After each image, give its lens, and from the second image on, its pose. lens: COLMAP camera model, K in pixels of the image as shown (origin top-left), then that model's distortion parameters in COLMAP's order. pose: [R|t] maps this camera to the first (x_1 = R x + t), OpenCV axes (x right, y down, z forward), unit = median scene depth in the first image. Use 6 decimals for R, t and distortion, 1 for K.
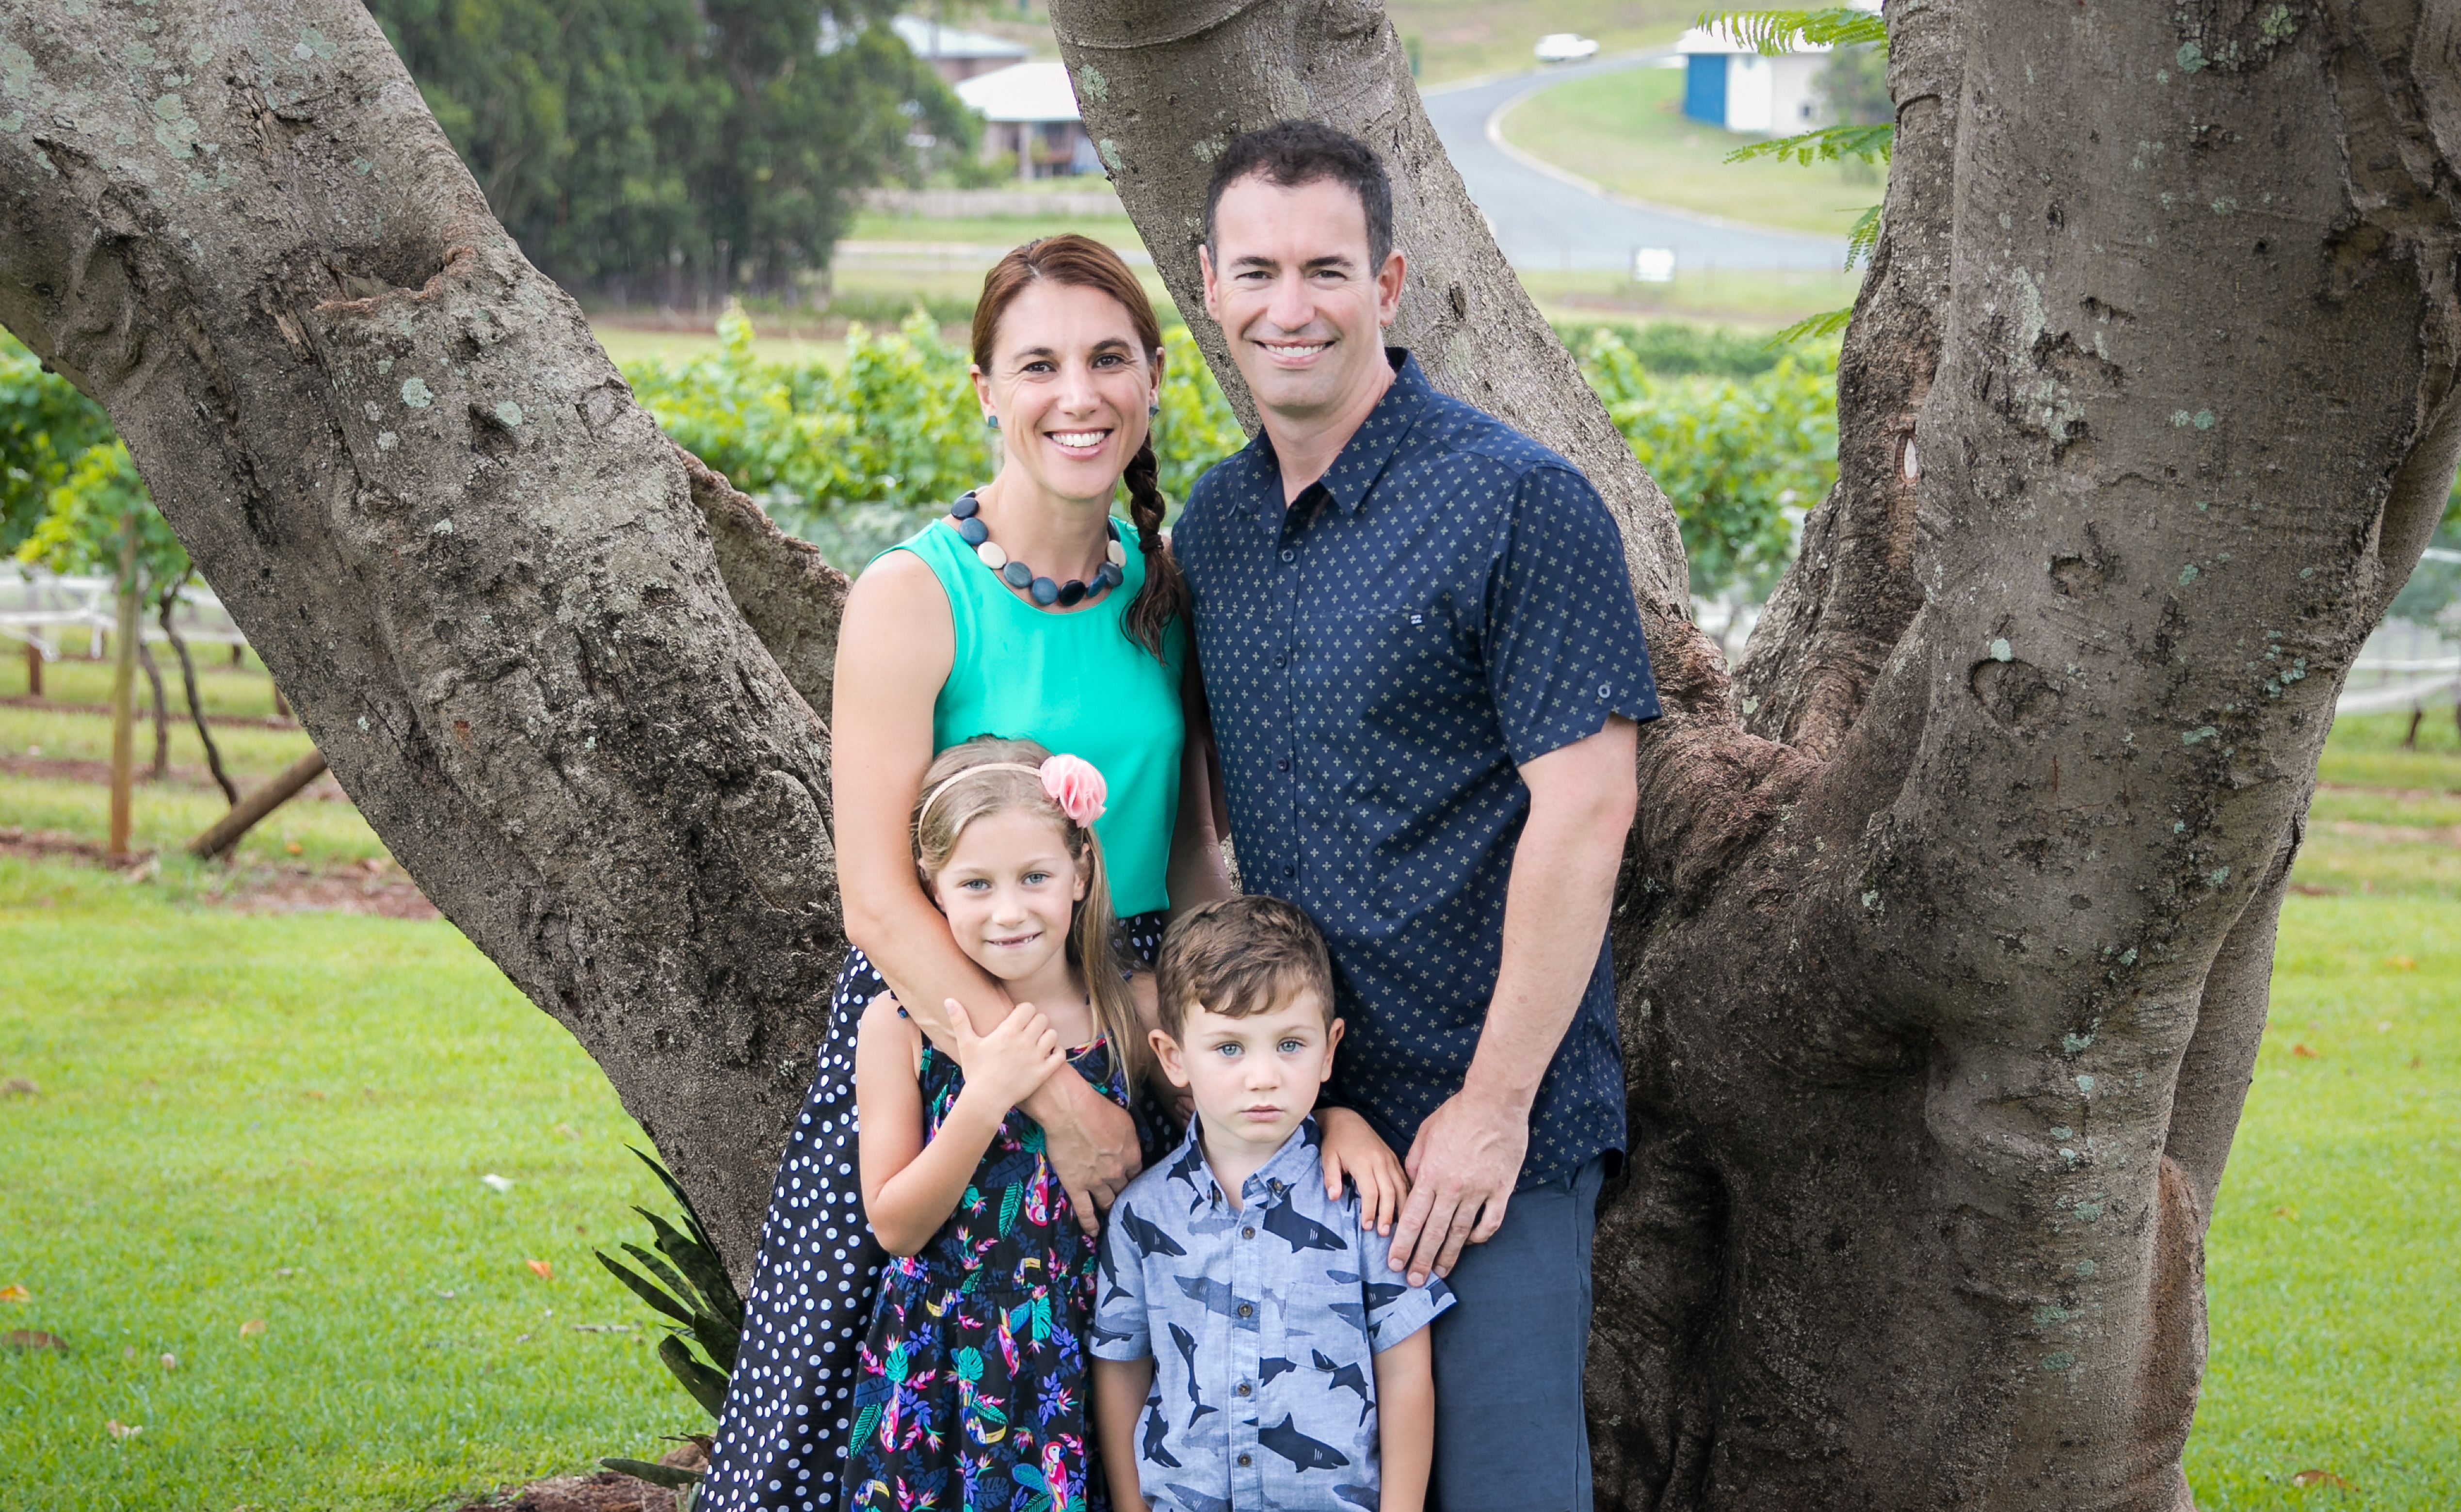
lens RADIAL K [[3065.6, 0, 1226.4], [0, 3065.6, 738.4], [0, 0, 1]] dist [-0.014265, 0.000000]
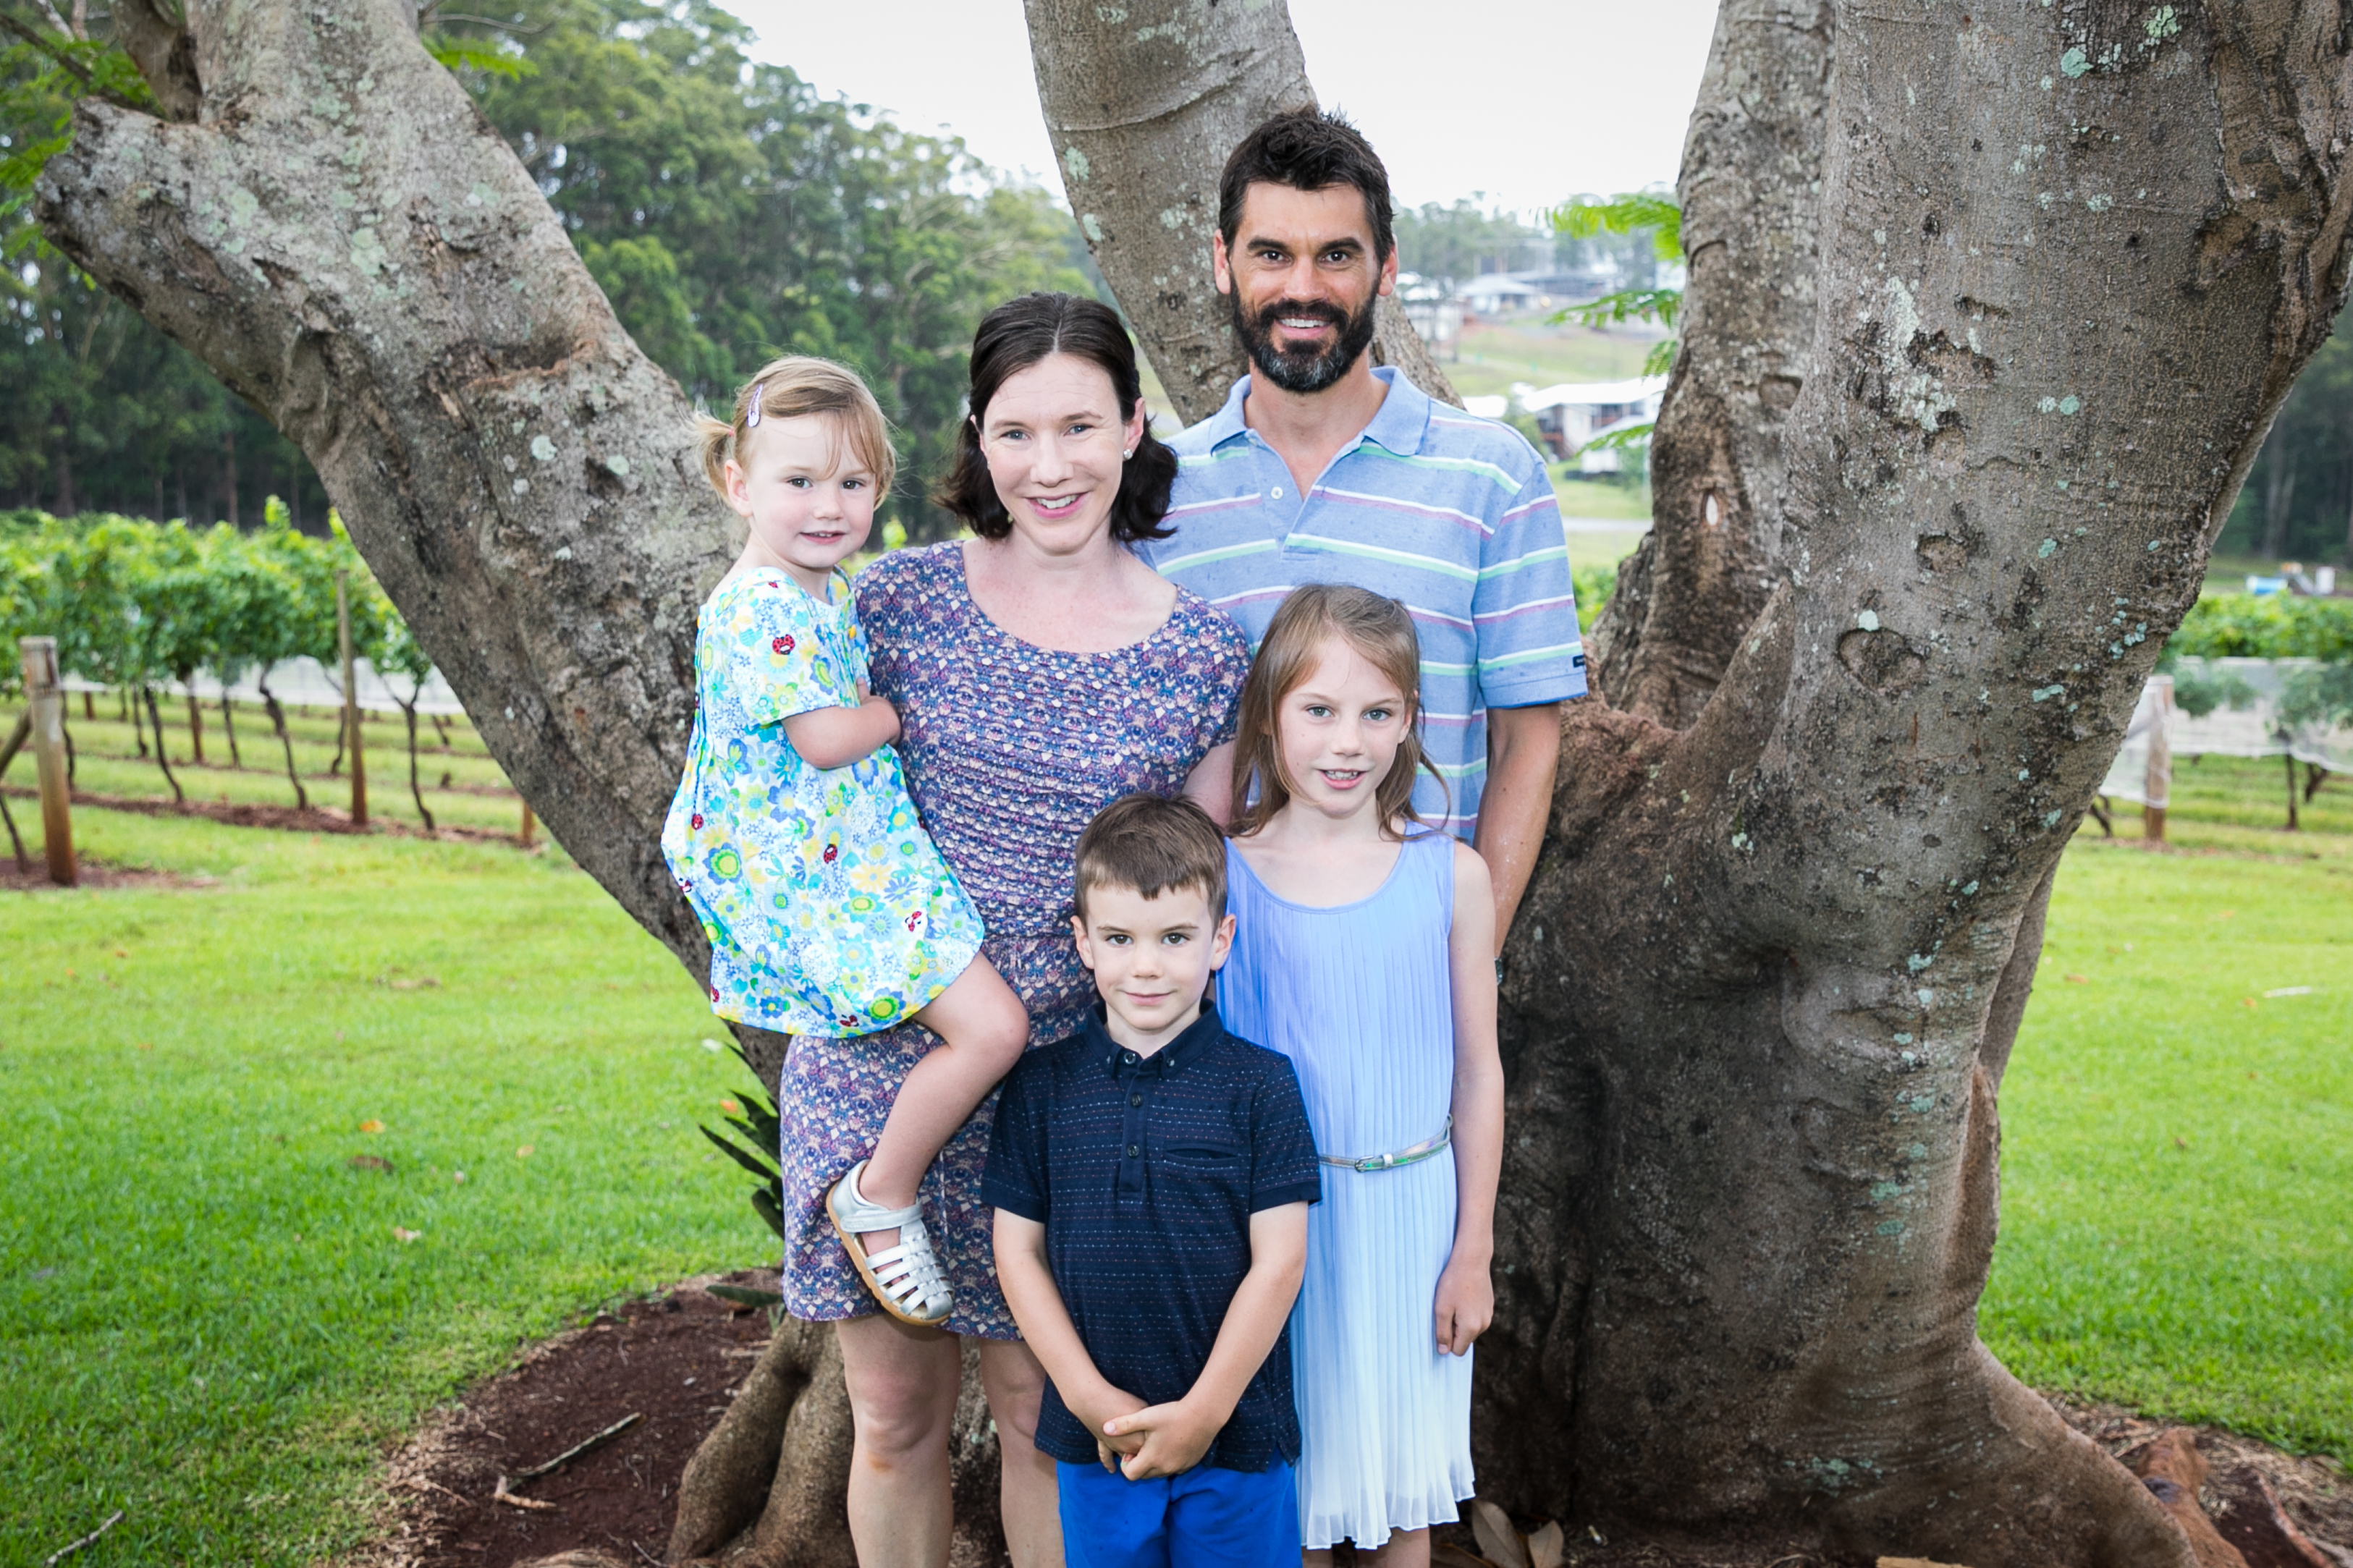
lens RADIAL K [[1801.7, 0, 1183.1], [0, 1801.7, 805.8], [0, 0, 1]] dist [-0.000880, 0.000046]
pose [[0.999990, -0.004547, -0.000140, -0.002962], [0.004549, 0.999790, 0.019985, 0.022586], [0.000049, -0.019985, 0.999800, 0.286266]]
